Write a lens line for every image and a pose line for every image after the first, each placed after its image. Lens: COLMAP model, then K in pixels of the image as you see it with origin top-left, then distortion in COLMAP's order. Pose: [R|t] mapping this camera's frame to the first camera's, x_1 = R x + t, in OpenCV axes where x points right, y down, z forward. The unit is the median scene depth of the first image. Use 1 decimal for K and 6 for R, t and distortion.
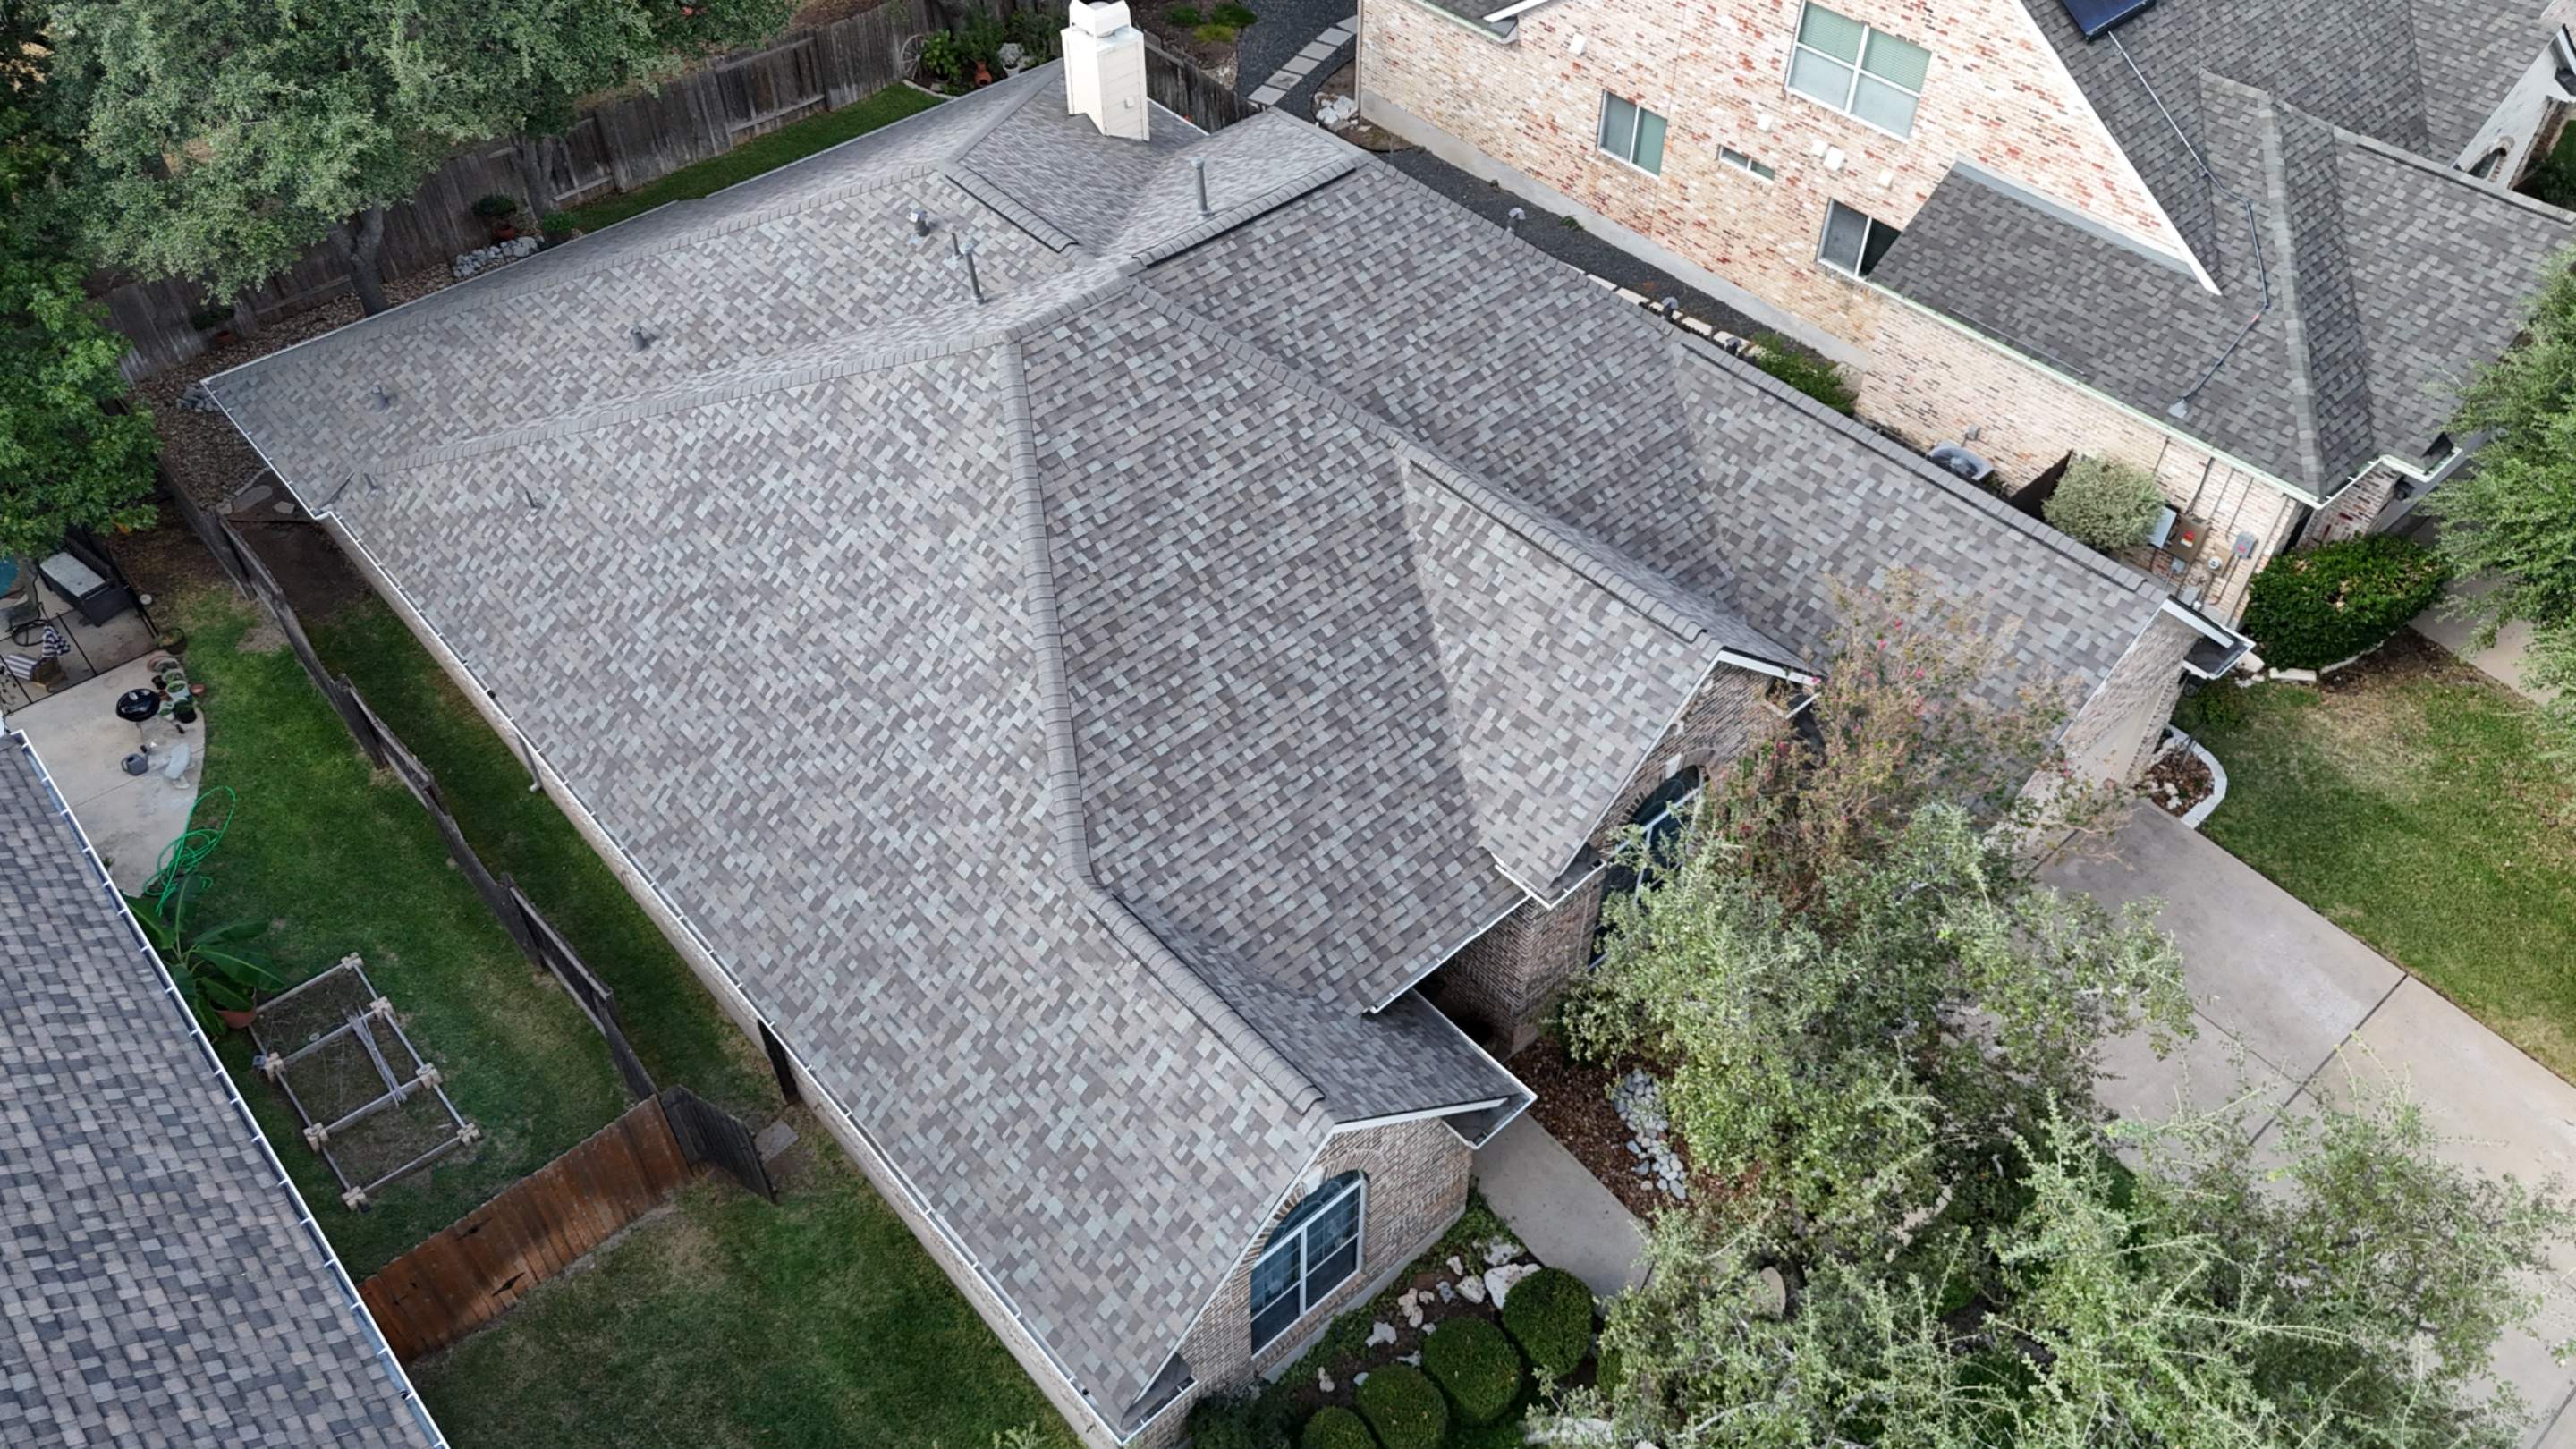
lens RADIAL K [[1896.3, 0, 1280.8], [0, 1896.3, 737.9], [0, 0, 1]] dist [0.133535, -0.292227]
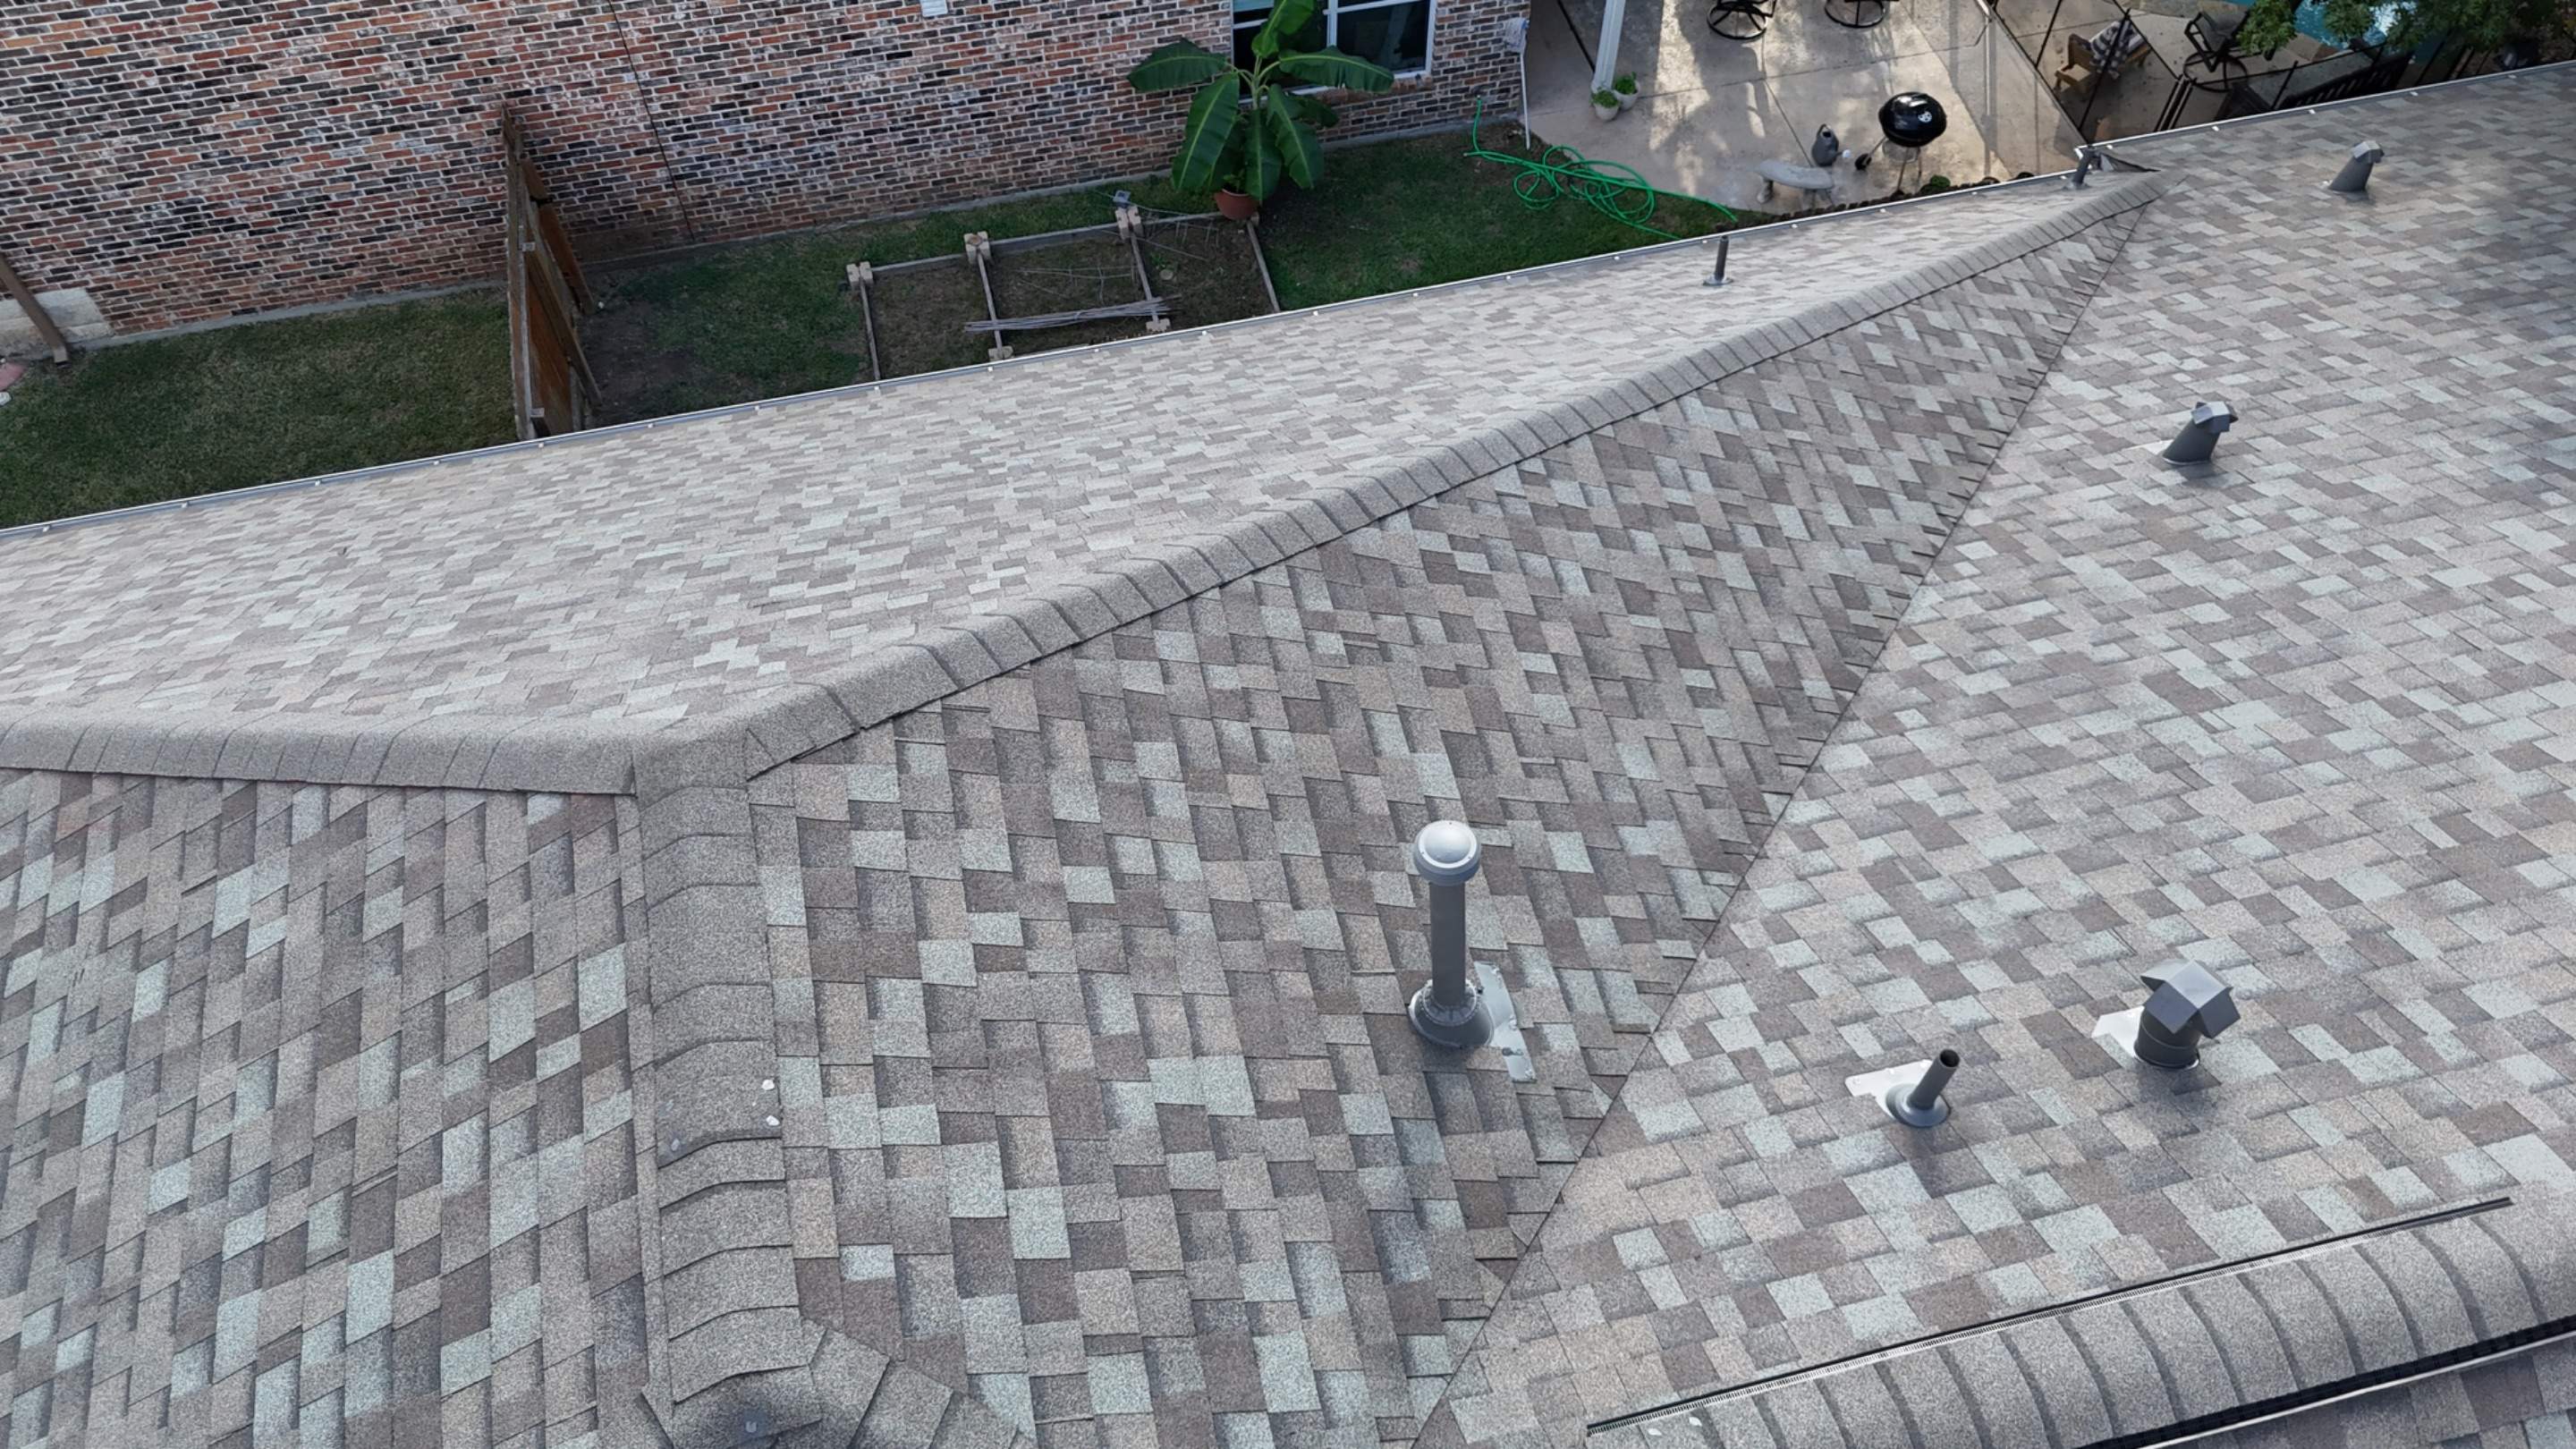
lens RADIAL K [[1904.4, 0, 1282.1], [0, 1904.4, 735.9], [0, 0, 1]] dist [0.073065, -0.078635]
pose [[-0.466375, 0.740000, -0.484659, -0.054080], [-0.630153, 0.106586, 0.769121, -0.345609], [0.620807, 0.664108, 0.416604, 0.759237]]
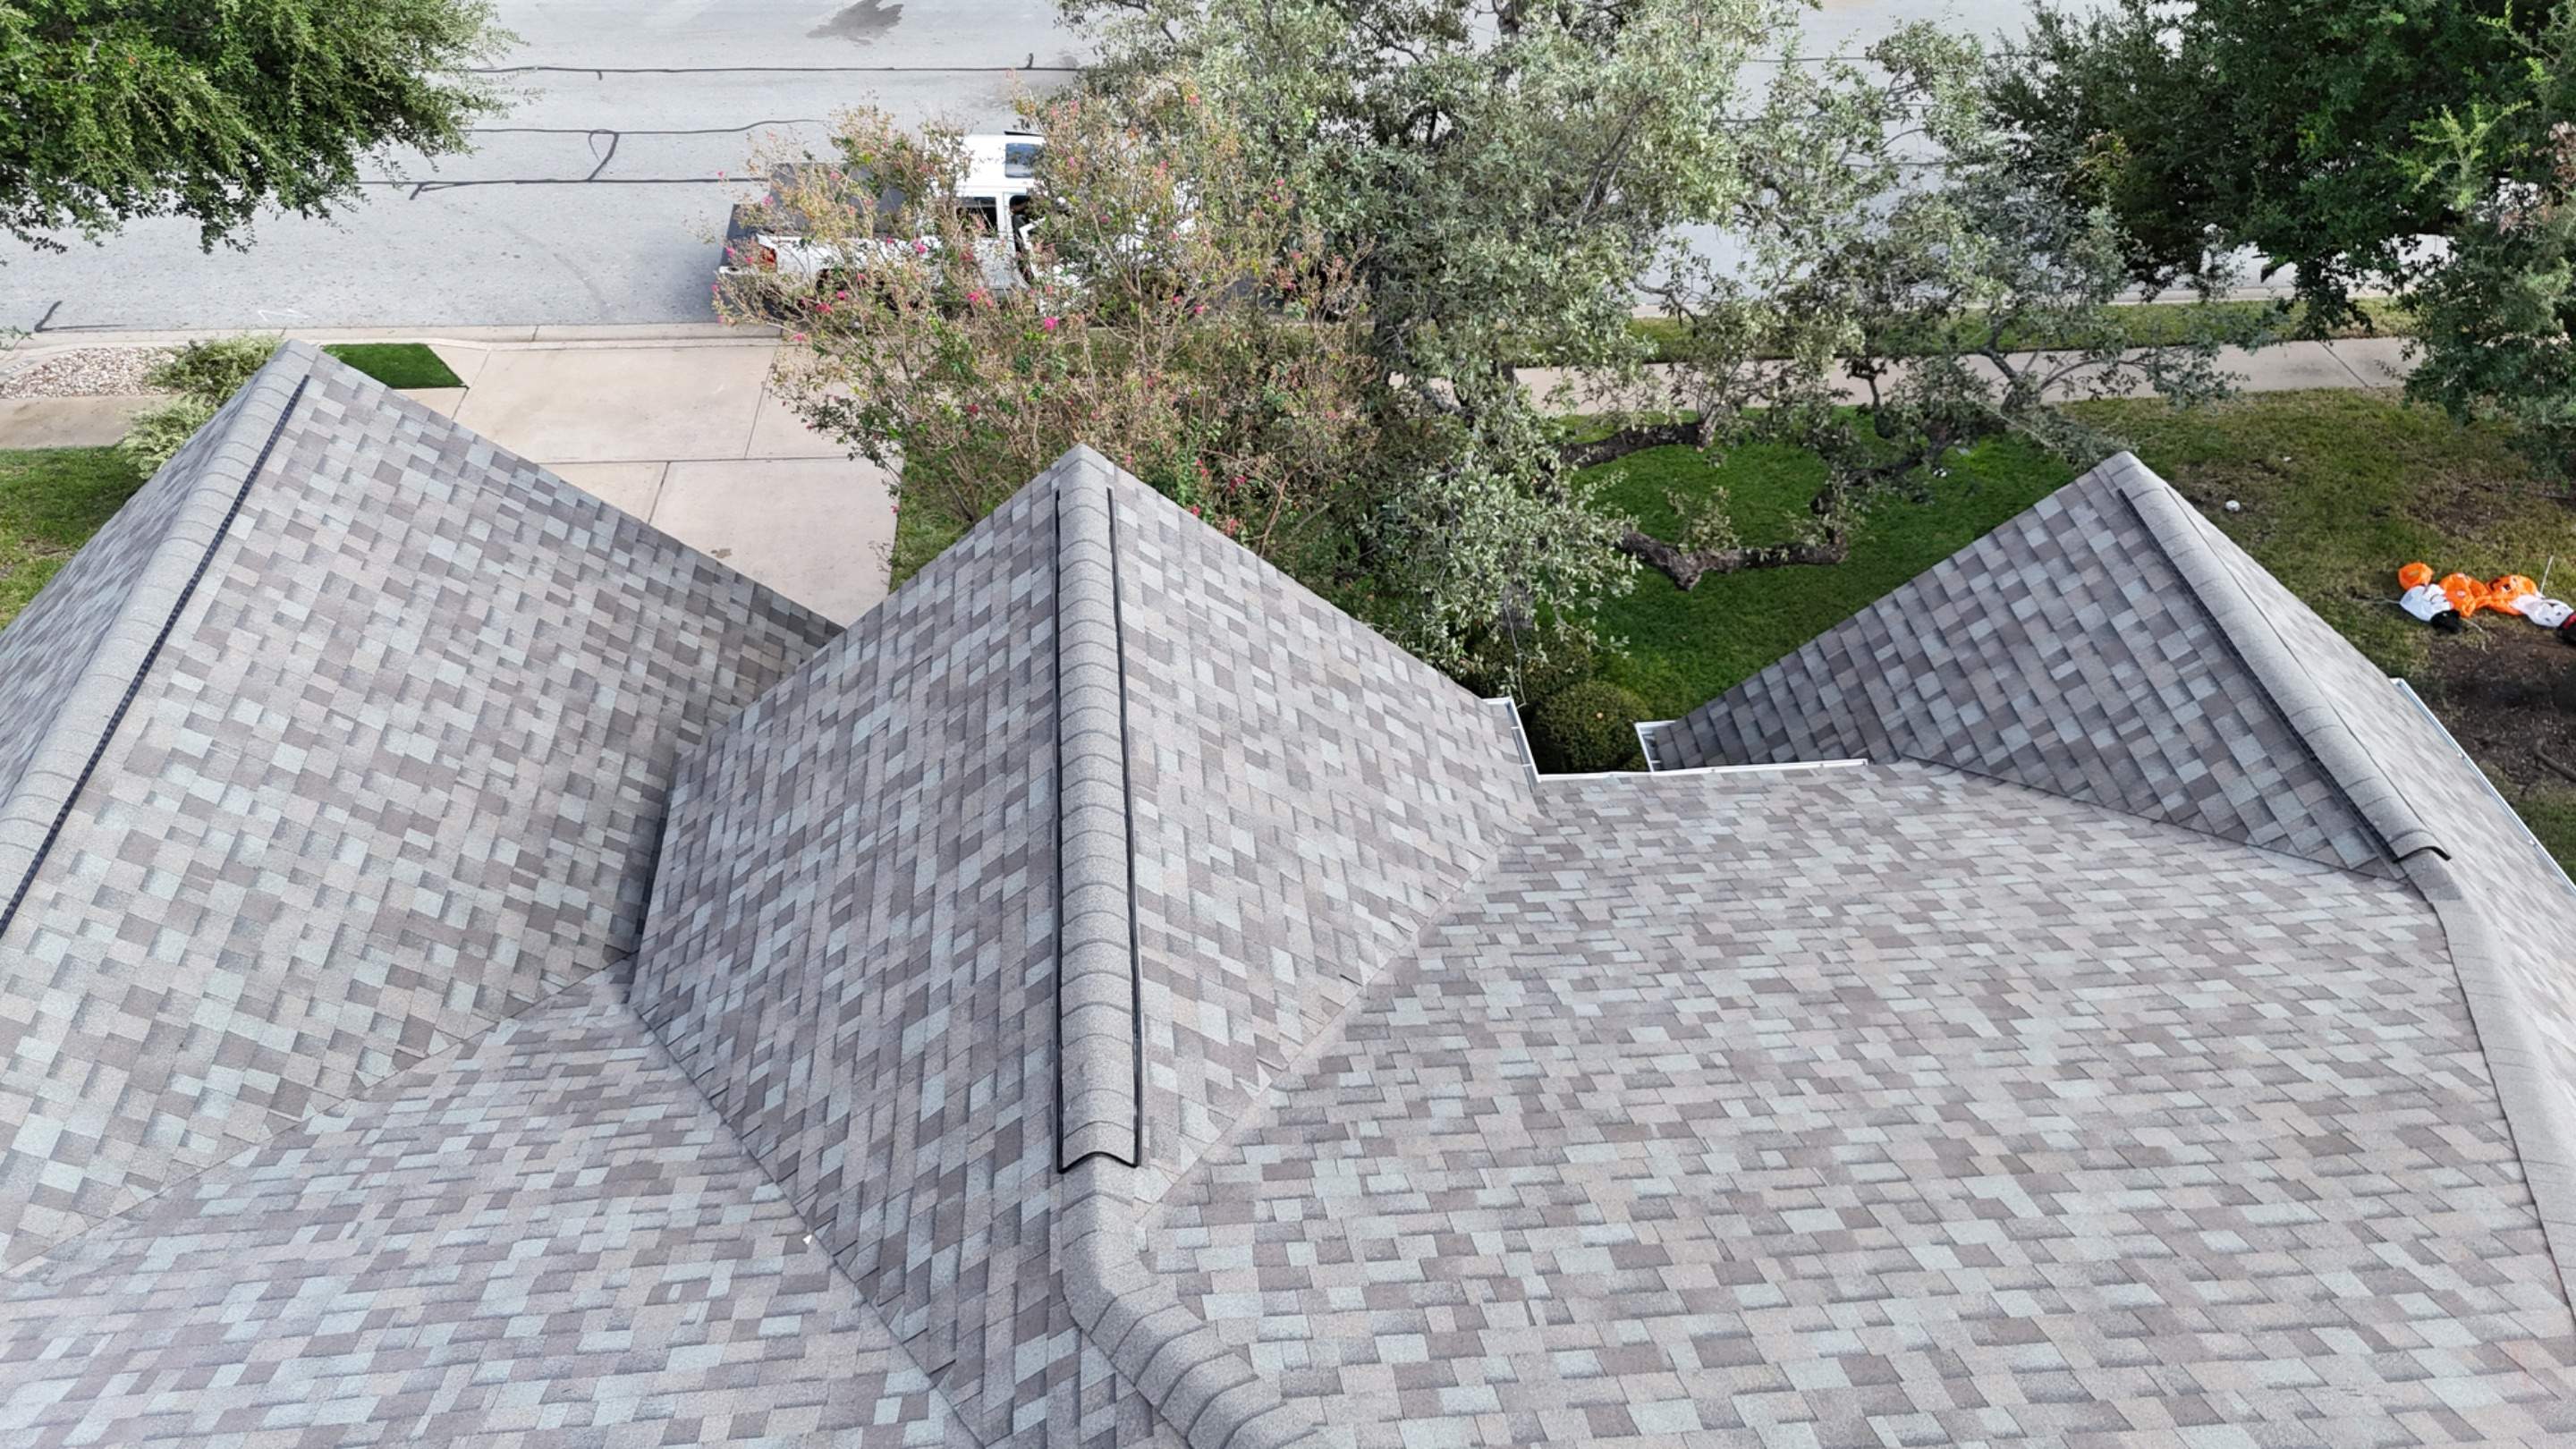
lens RADIAL K [[1900.6, 0, 1280.0], [0, 1900.6, 741.0], [0, 0, 1]] dist [0.071788, -0.072284]
pose [[-0.805705, -0.392591, 0.443521, -0.047487], [0.425106, 0.138149, 0.894539, -0.343138], [-0.412460, 0.909278, 0.055586, 0.755406]]
